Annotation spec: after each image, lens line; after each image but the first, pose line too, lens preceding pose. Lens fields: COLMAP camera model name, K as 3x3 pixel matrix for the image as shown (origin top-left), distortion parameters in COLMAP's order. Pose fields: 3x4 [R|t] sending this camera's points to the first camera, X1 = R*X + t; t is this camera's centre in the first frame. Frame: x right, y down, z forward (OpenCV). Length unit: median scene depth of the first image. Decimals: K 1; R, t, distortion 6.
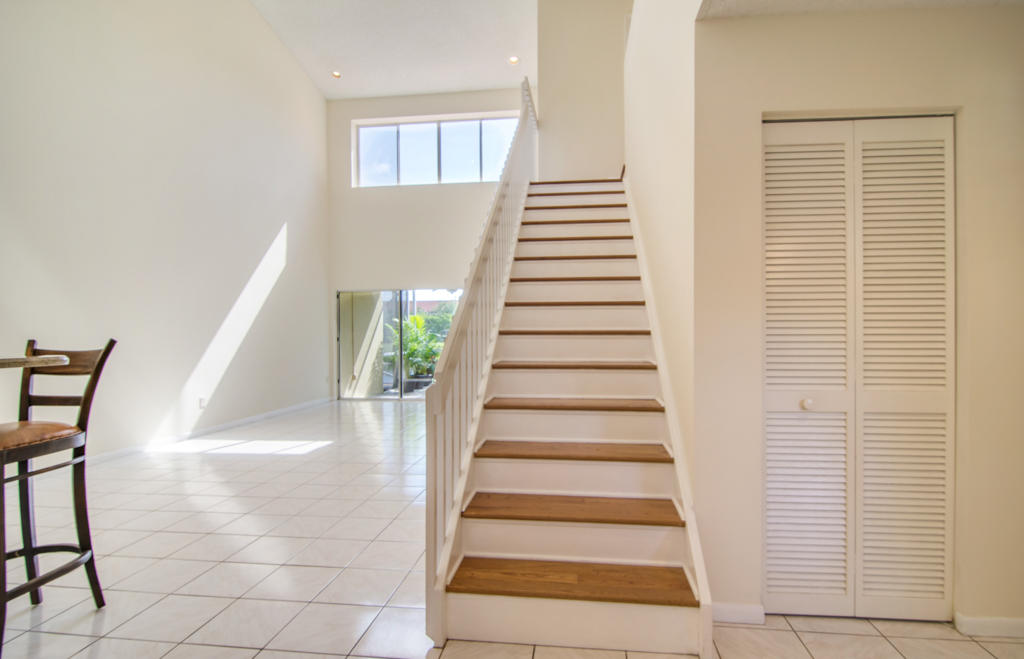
lens RADIAL K [[524.5, 0, 516.8], [0, 524.5, 339.7], [0, 0, 1]] dist [0.029512, -0.000398]
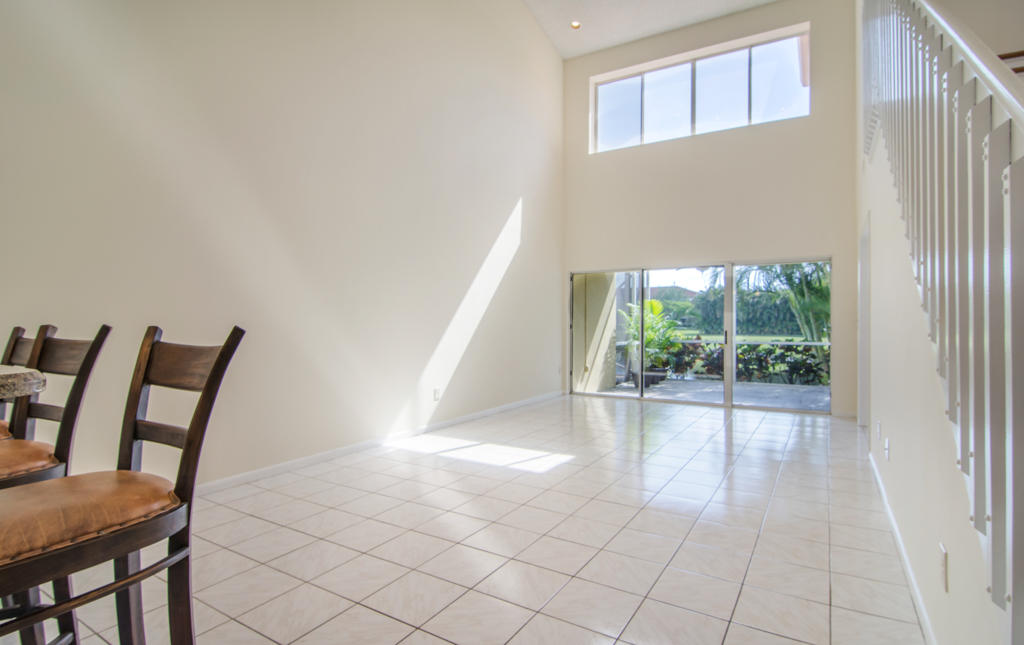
lens RADIAL K [[511.0, 0, 512.0], [0, 511.0, 322.5], [0, 0, 1]] dist [-0.002155, -0.000102]
pose [[0.913110, 0.005469, -0.407677, -0.076894], [-0.009171, 0.999933, -0.007126, -0.000913], [0.407610, 0.010245, 0.913098, 0.164161]]
